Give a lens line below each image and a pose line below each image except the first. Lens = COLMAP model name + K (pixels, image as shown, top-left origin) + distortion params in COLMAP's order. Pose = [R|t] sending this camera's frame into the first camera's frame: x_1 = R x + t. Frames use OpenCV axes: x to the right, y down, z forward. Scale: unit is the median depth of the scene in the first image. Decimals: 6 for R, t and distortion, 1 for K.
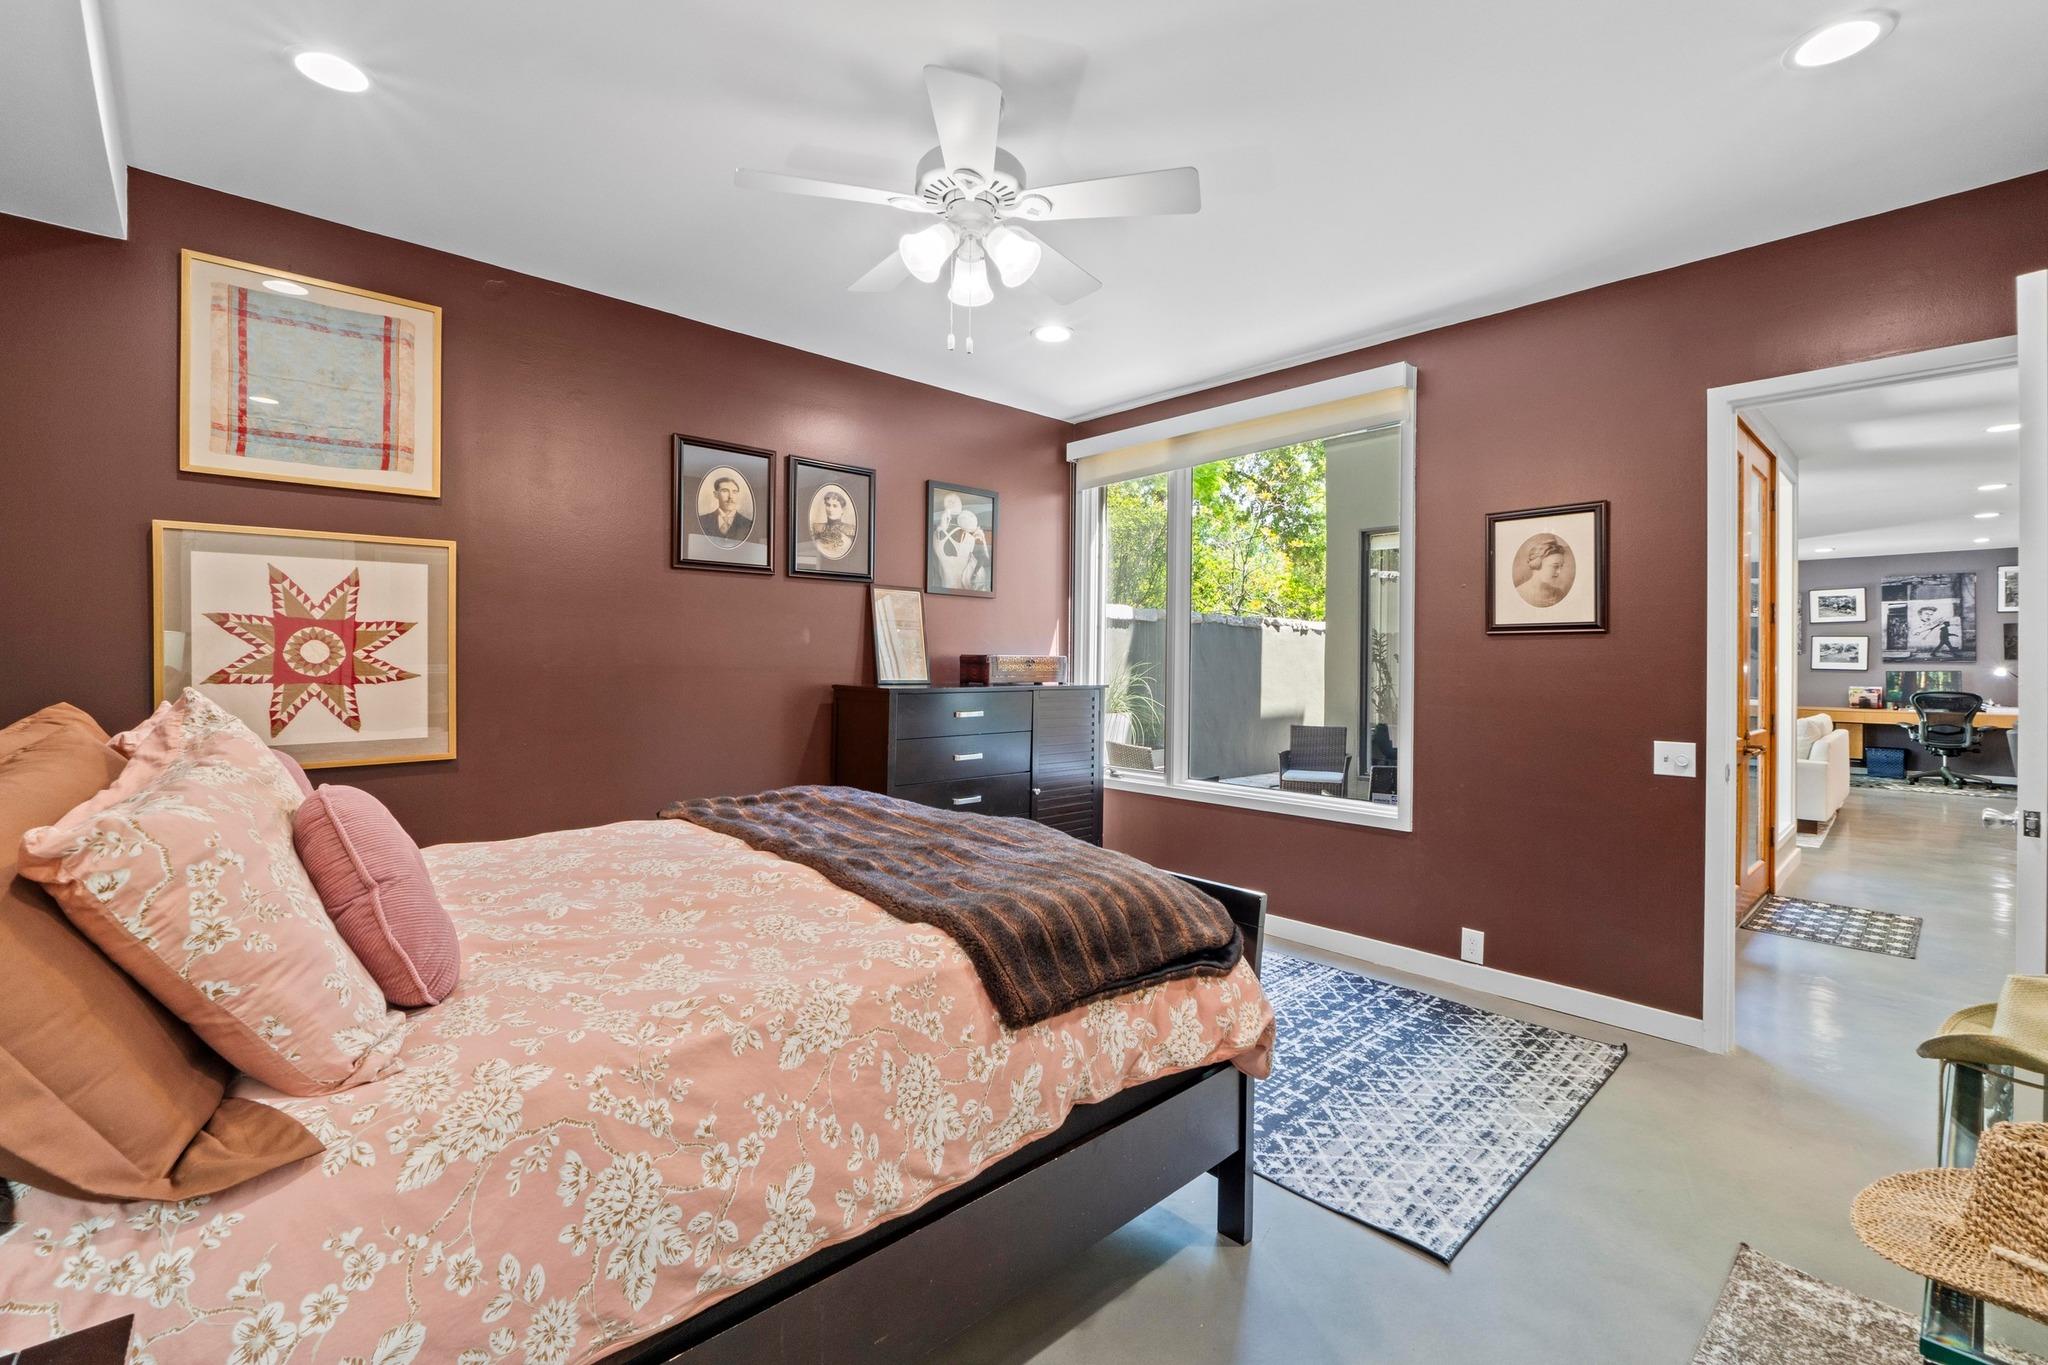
lens RADIAL K [[881.8, 0, 989.5], [0, 881.8, 658.1], [0, 0, 1]] dist [-0.009296, 0.000198]
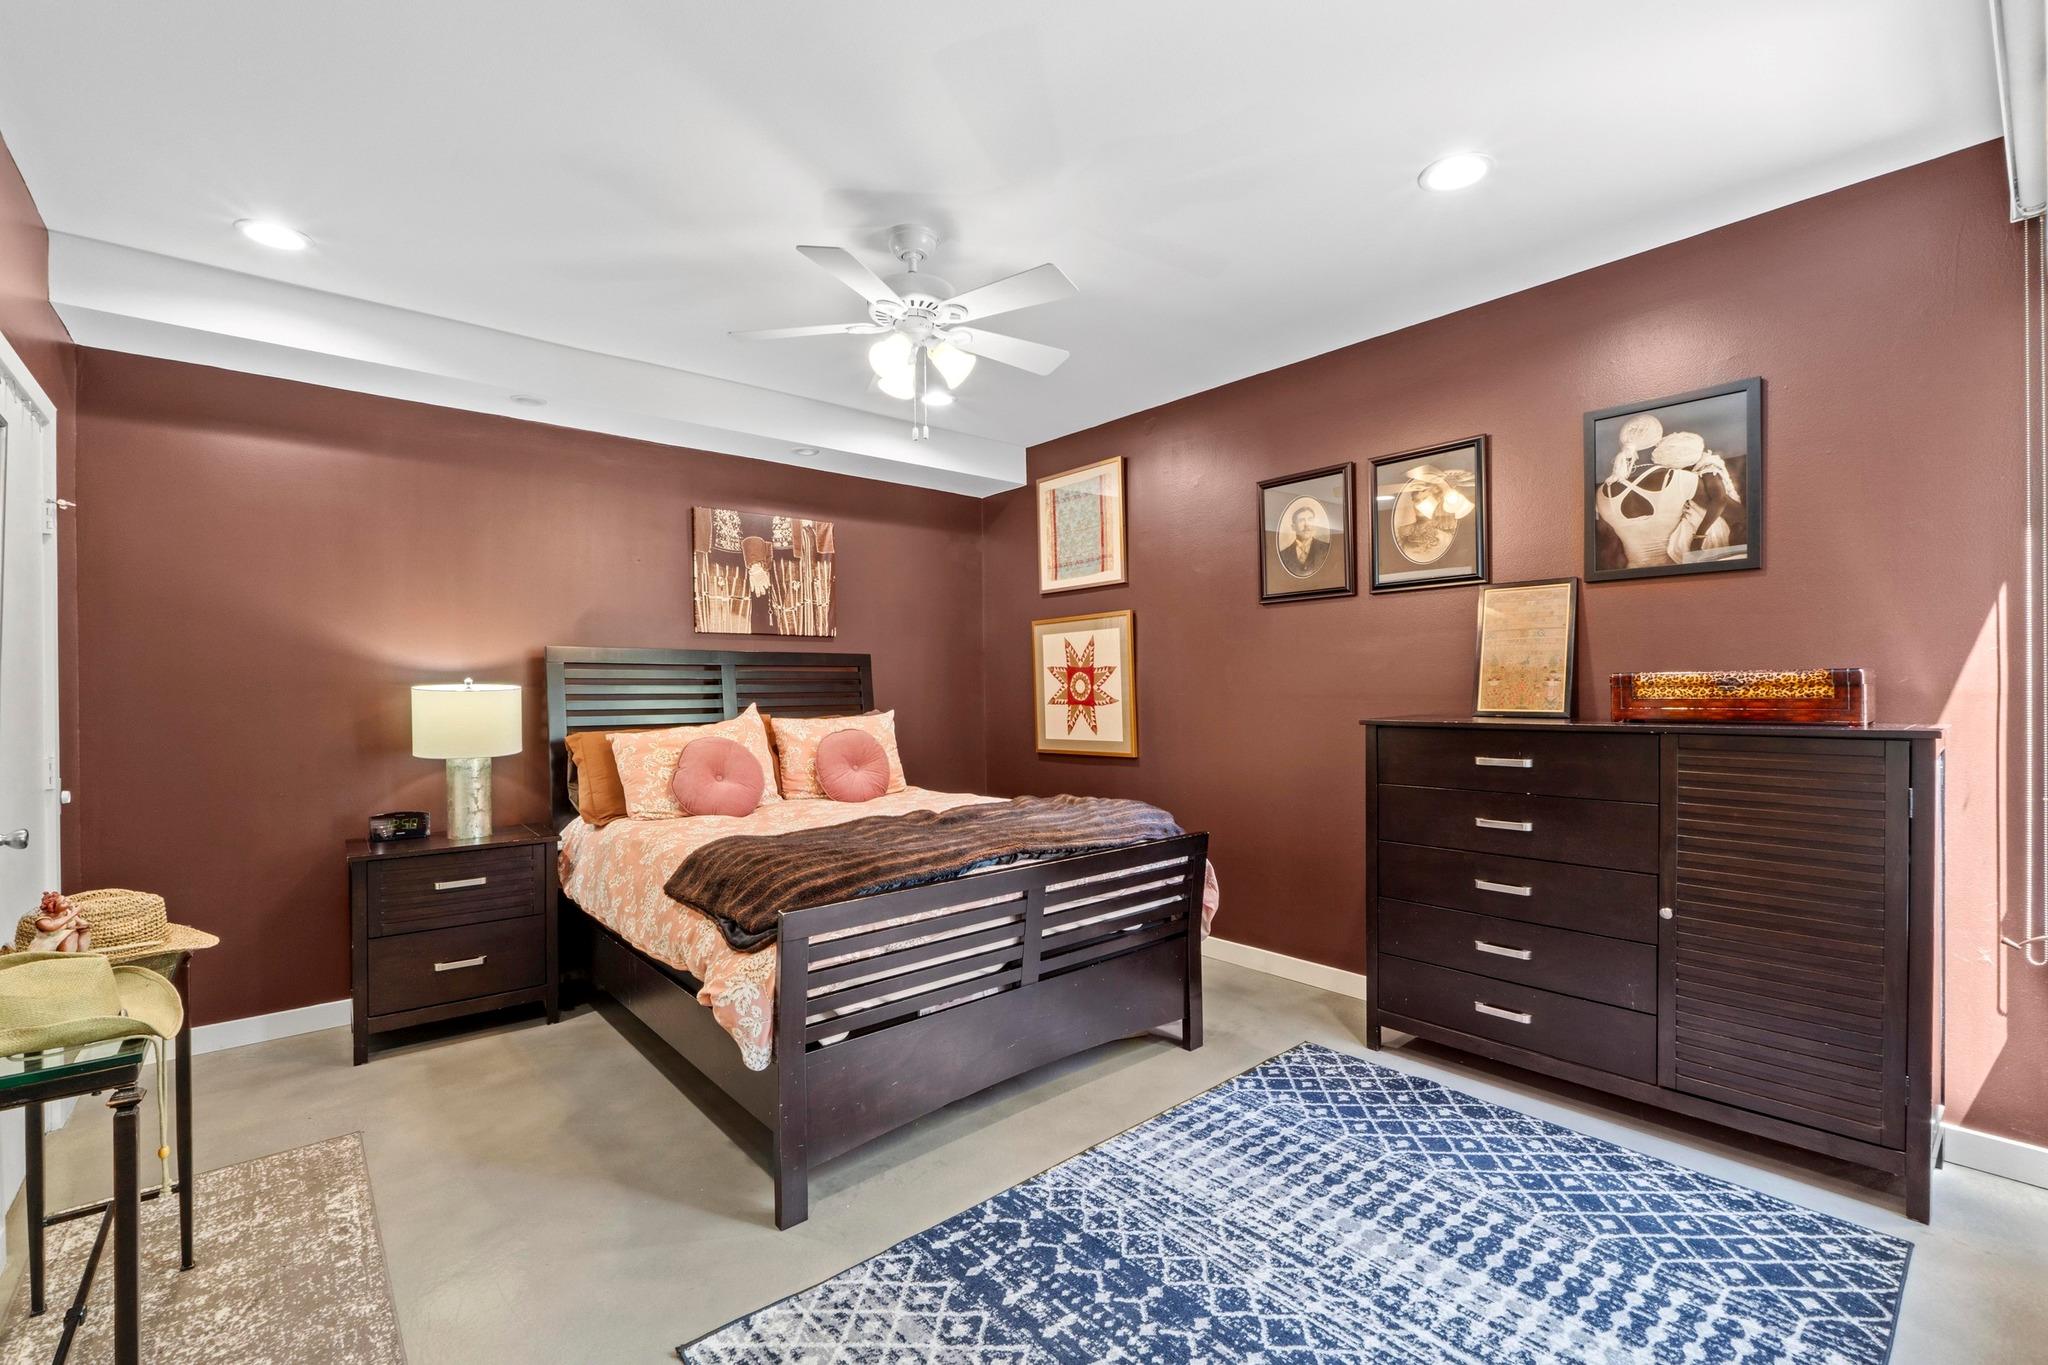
lens RADIAL K [[881.8, 0, 1023.4], [0, 881.8, 685.9], [0, 0, 1]] dist [-0.009296, 0.000198]
pose [[-0.015413, -0.016705, -0.999742, 0.889064], [0.008420, 0.999823, -0.016837, 0.018620], [0.999846, -0.008678, -0.015270, 0.858096]]
